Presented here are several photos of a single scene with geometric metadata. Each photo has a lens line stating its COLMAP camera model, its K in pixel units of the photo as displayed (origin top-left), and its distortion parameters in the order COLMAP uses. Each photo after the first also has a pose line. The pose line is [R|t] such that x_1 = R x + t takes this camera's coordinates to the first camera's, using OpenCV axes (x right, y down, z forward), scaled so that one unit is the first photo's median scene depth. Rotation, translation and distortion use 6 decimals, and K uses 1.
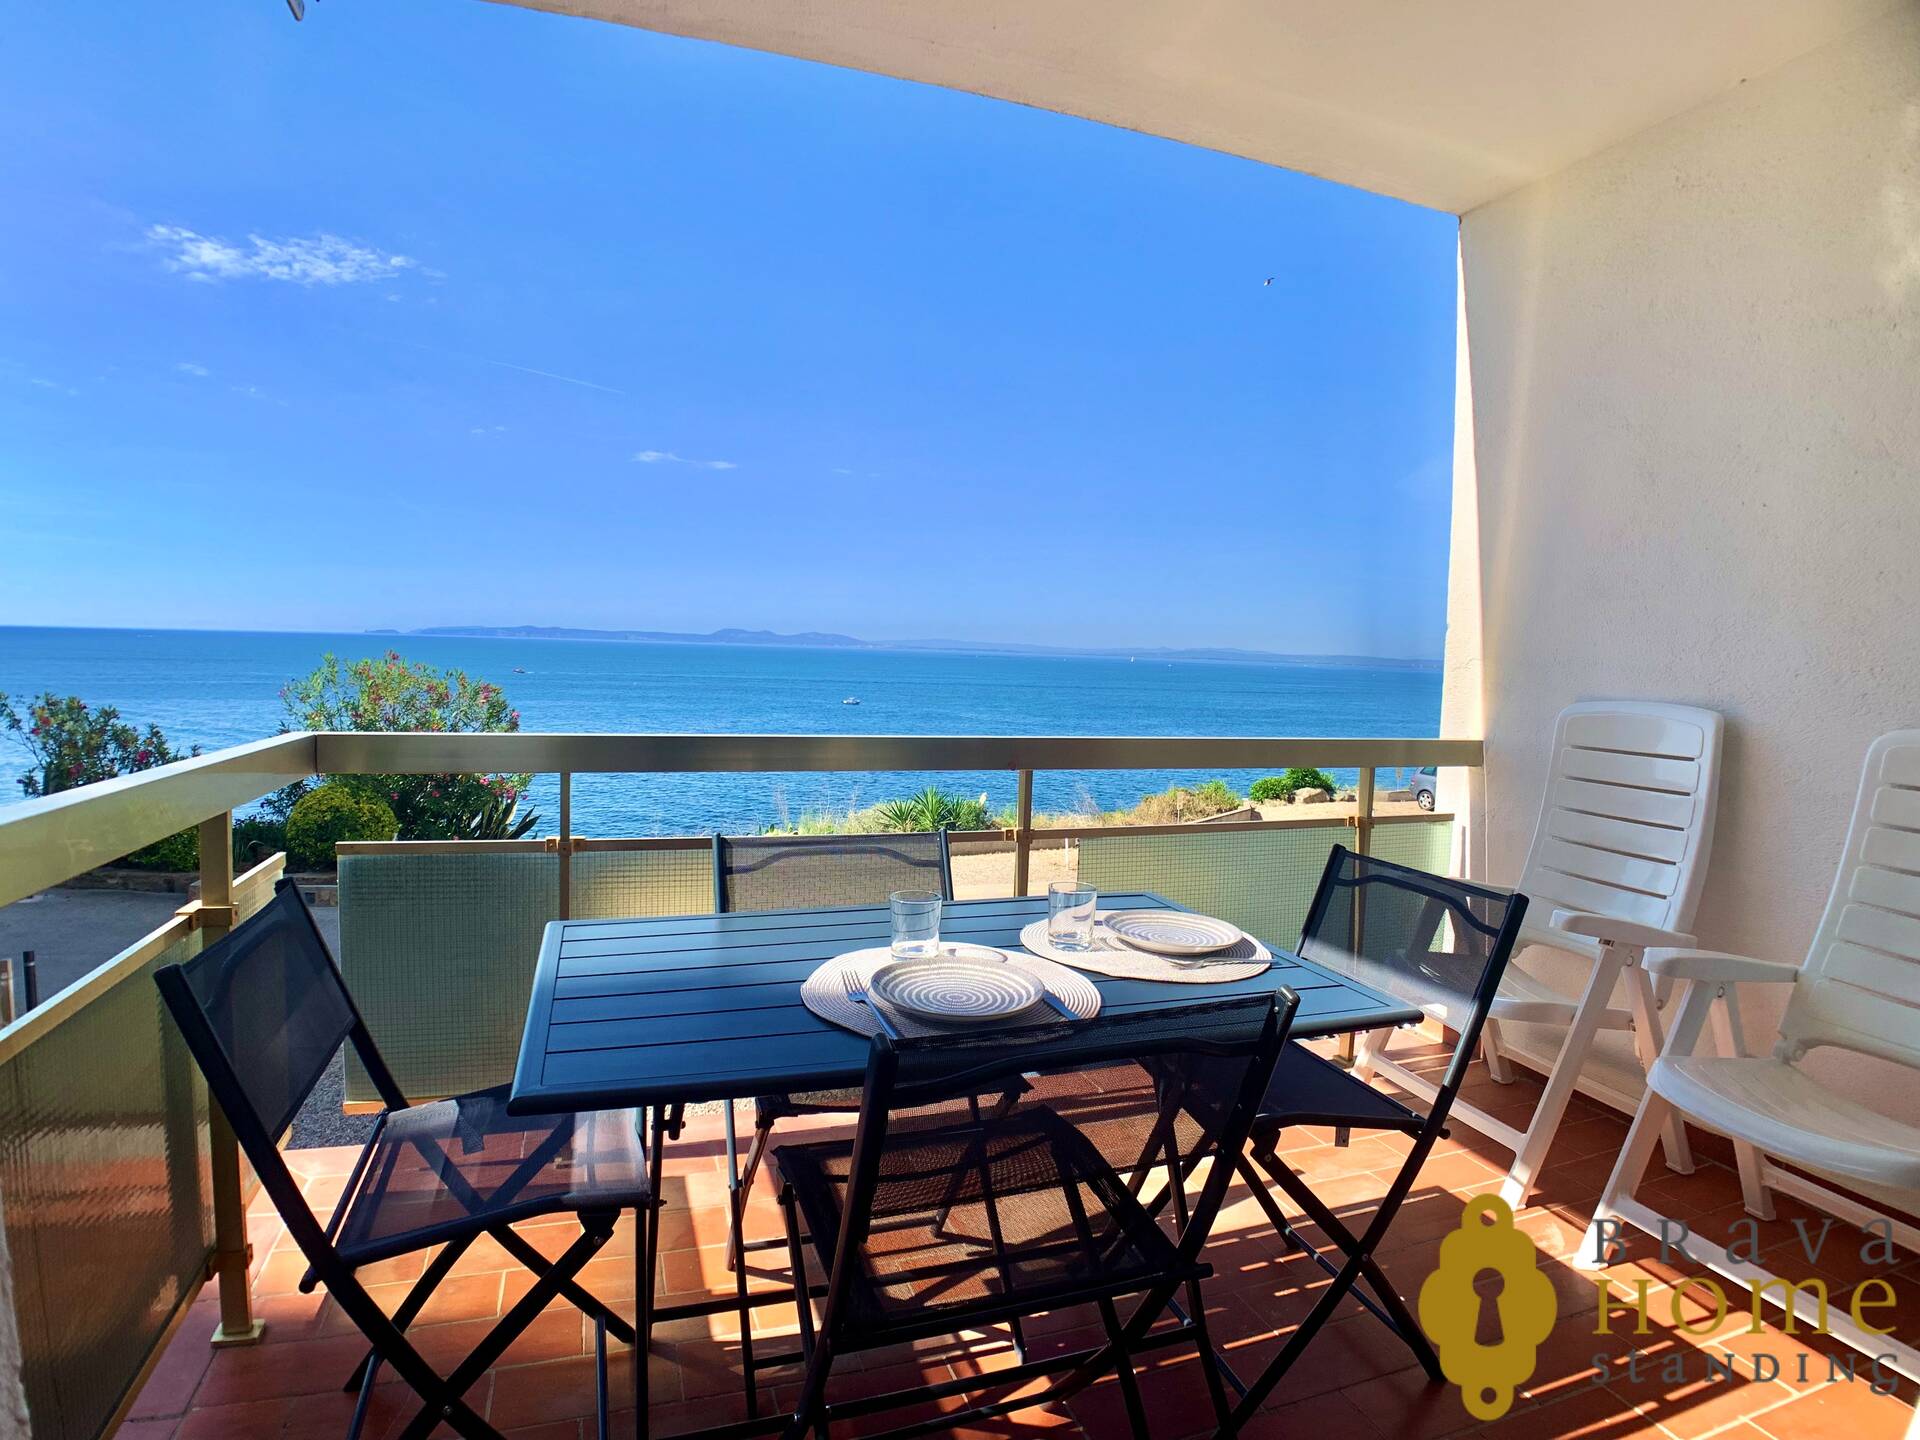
lens RADIAL K [[1031.7, 0, 960.0], [0, 1031.7, 720.0], [0, 0, 1]] dist [-0.074195, 0.017231]
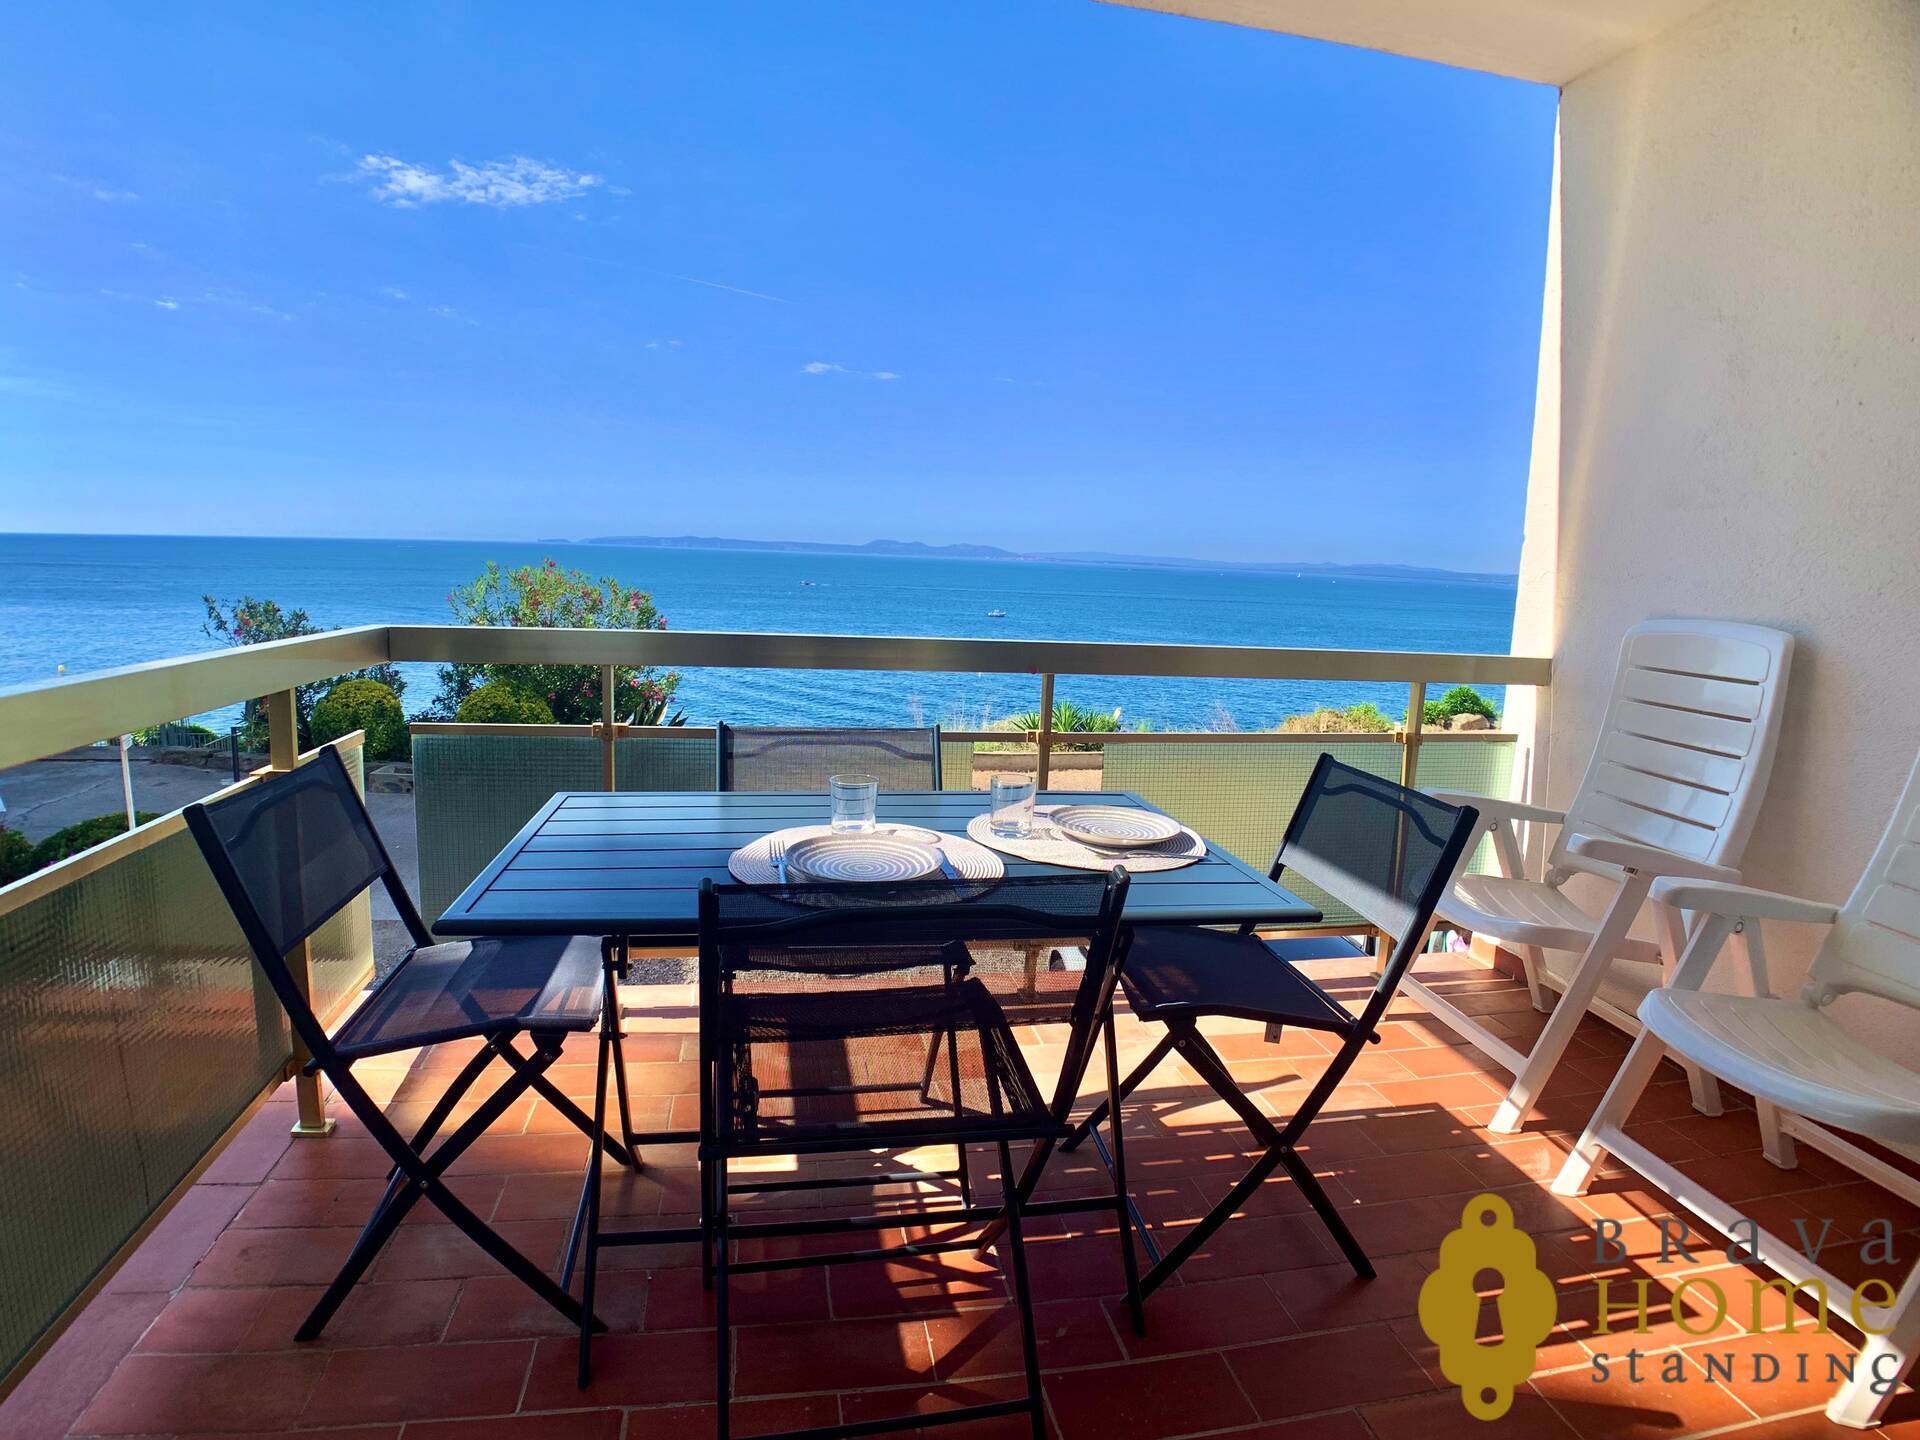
lens RADIAL K [[1031.7, 0, 960.0], [0, 1031.7, 720.0], [0, 0, 1]] dist [-0.074195, 0.017231]
pose [[0.987296, 0.031320, -0.155772, 0.160750], [-0.018322, 0.996281, 0.084191, 0.010855], [0.157830, -0.080268, 0.984199, -0.030199]]
